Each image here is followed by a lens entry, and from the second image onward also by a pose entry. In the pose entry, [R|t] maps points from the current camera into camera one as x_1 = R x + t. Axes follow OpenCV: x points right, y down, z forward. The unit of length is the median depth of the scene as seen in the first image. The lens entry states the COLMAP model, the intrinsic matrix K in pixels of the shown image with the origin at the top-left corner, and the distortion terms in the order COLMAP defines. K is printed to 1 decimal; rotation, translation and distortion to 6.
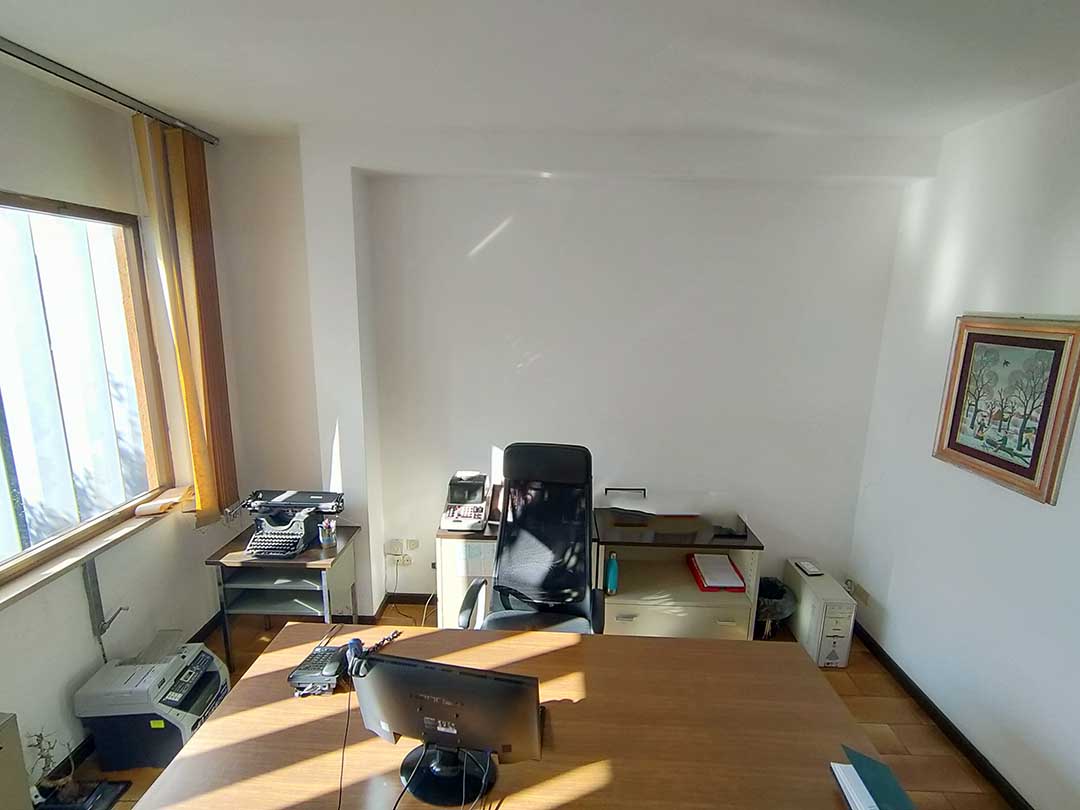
lens RADIAL K [[521.7, 0, 539.3], [0, 521.7, 401.0], [0, 0, 1]] dist [0.000458, -0.000595]
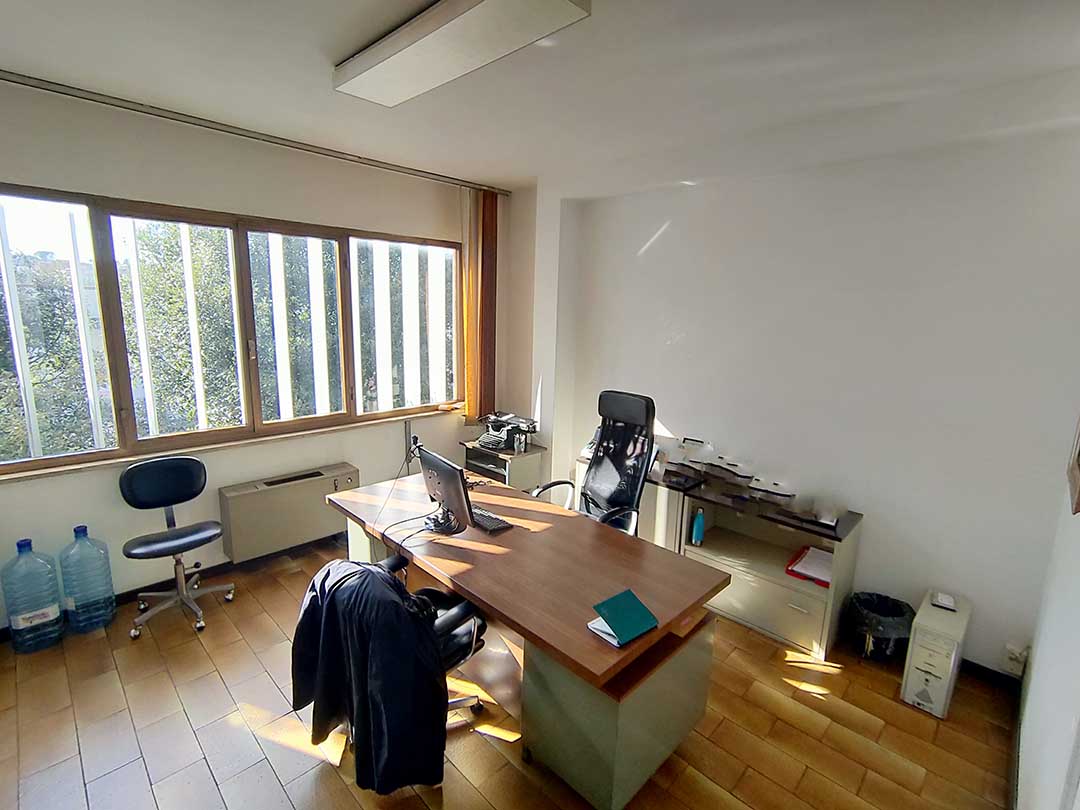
lens RADIAL K [[521.7, 0, 521.3], [0, 521.7, 397.0], [0, 0, 1]] dist [0.000458, -0.000595]
pose [[0.715177, 0.123202, -0.687999, 0.632503], [-0.151173, 0.988308, 0.019835, 0.094423], [0.682399, 0.089822, 0.725440, -0.103923]]
